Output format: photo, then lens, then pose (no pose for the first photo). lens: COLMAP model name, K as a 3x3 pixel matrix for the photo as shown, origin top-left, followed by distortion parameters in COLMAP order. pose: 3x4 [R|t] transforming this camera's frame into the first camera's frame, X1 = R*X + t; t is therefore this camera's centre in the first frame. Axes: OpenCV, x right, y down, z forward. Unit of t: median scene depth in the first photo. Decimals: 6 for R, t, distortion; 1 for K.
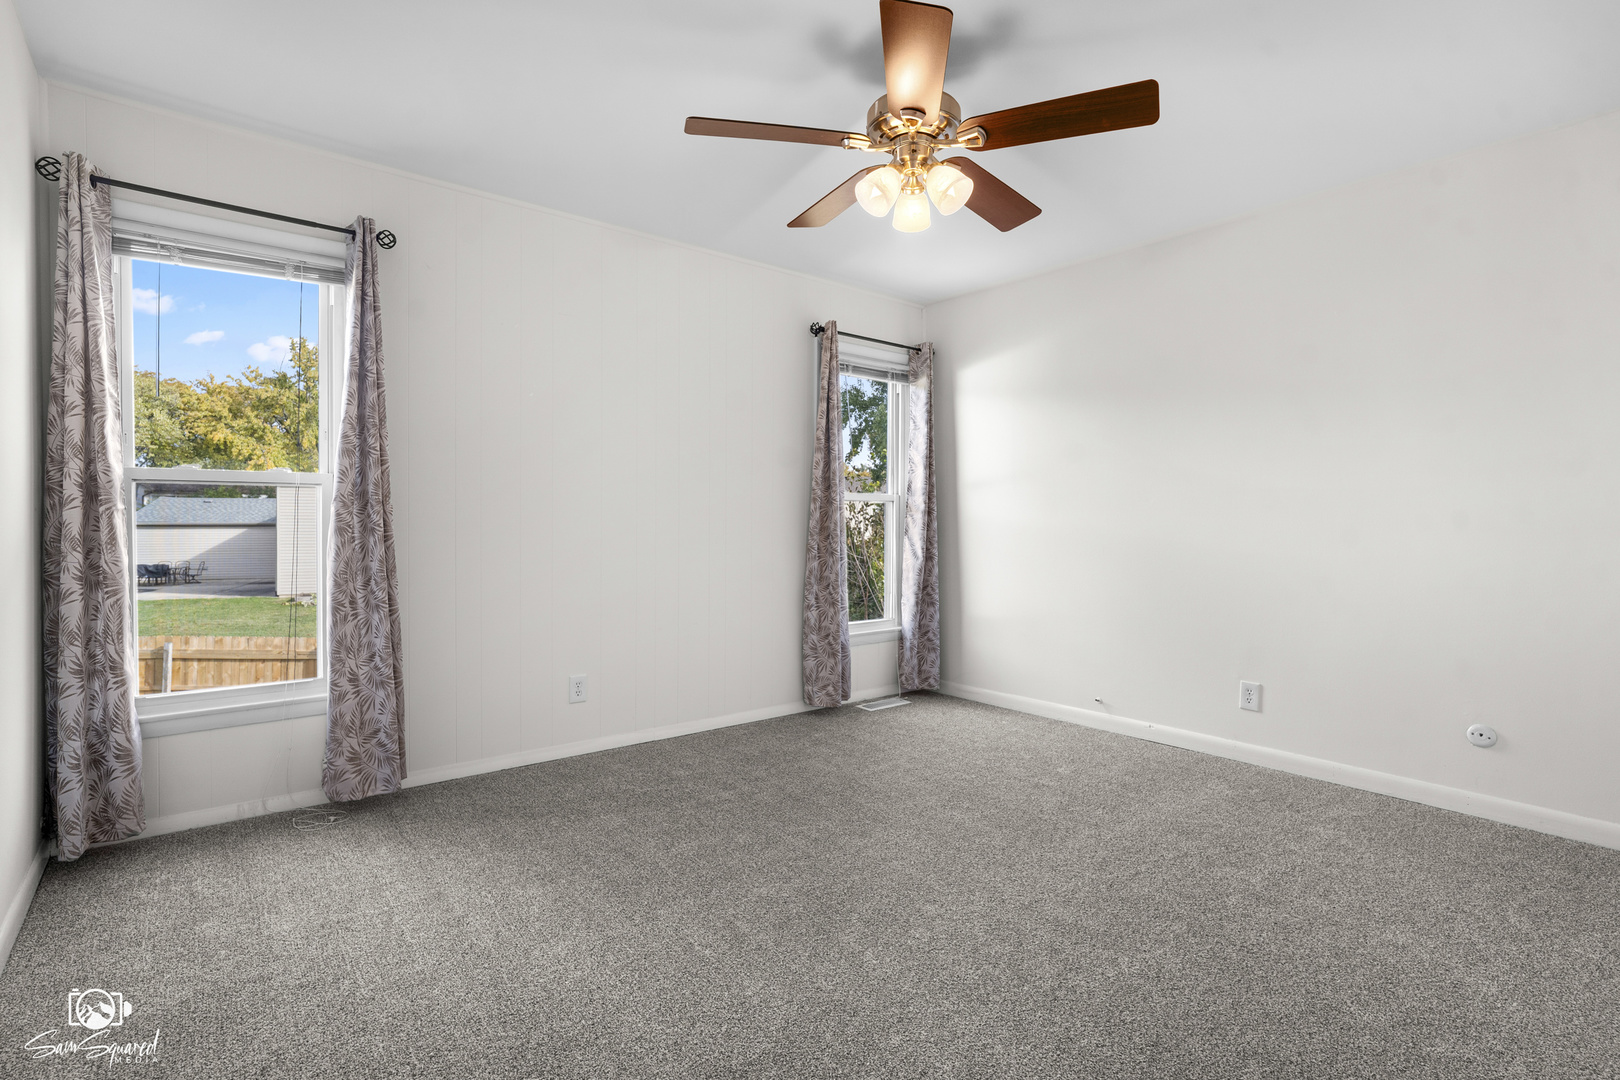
lens RADIAL K [[758.7, 0, 811.6], [0, 758.7, 534.1], [0, 0, 1]] dist [-0.011418, 0.002579]
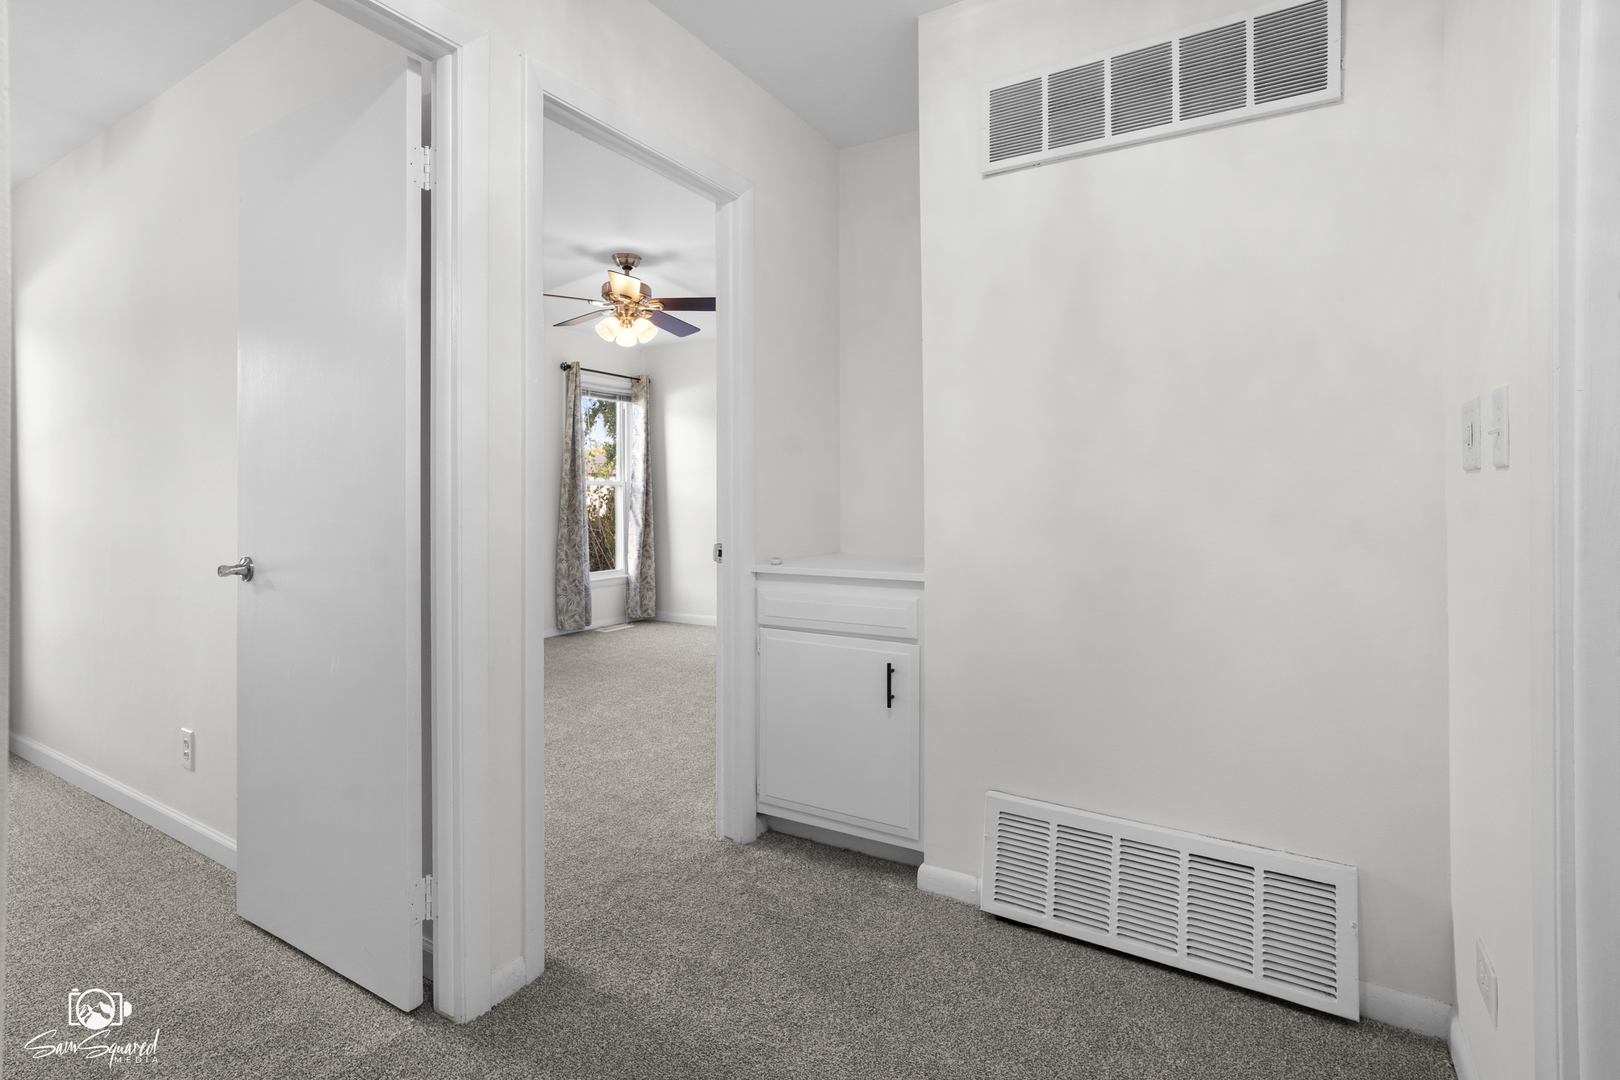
lens RADIAL K [[758.7, 0, 811.0], [0, 758.7, 494.5], [0, 0, 1]] dist [-0.011418, 0.002579]
pose [[0.941624, -0.006032, 0.336611, -0.038000], [0.013334, 0.999723, -0.019383, 0.005643], [-0.336401, 0.022740, 0.941444, -0.487375]]
